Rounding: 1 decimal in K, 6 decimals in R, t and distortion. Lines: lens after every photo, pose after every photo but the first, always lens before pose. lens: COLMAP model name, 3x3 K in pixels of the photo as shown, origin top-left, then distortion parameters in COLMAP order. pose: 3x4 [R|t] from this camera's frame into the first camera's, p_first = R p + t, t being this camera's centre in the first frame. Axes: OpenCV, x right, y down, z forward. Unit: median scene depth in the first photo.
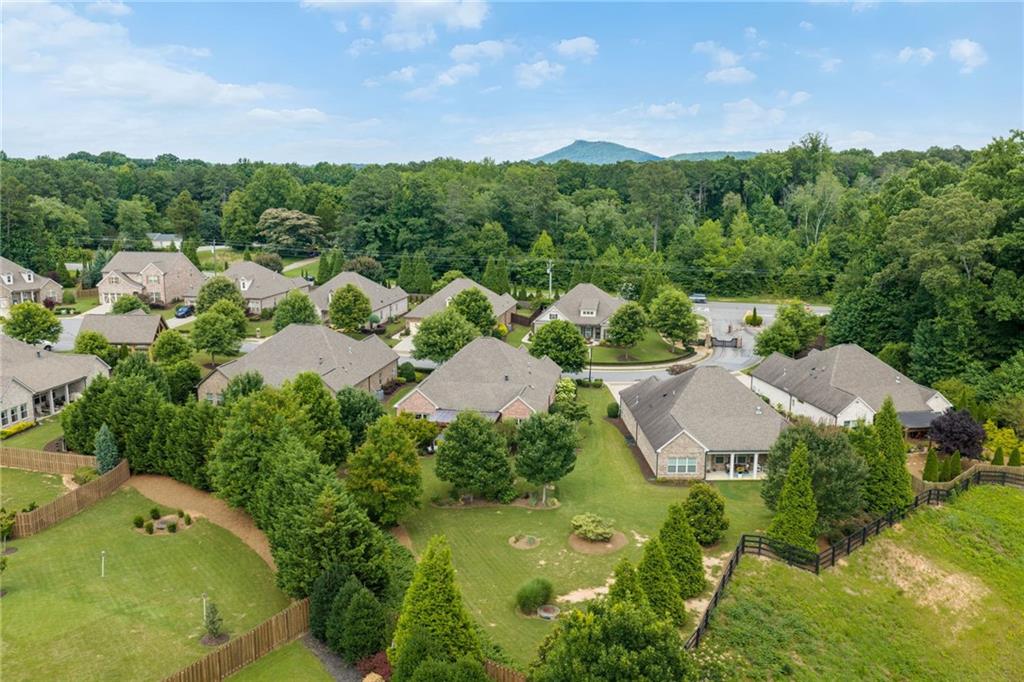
lens RADIAL K [[852.2, 0, 511.0], [0, 852.2, 340.1], [0, 0, 1]] dist [0.020754, -0.027717]
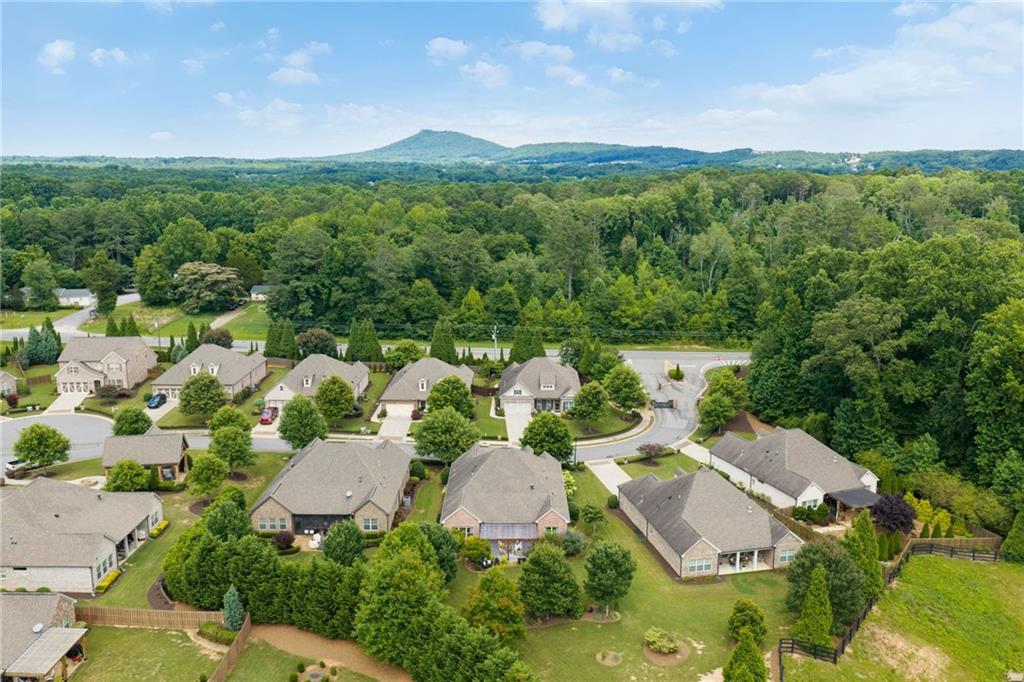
lens RADIAL K [[852.2, 0, 512.4], [0, 852.2, 341.7], [0, 0, 1]] dist [0.020754, -0.027717]
pose [[0.983952, -0.041322, 0.173581, -0.176925], [0.038556, 0.999071, 0.019276, -0.139089], [-0.174216, -0.012274, 0.984631, -0.103414]]
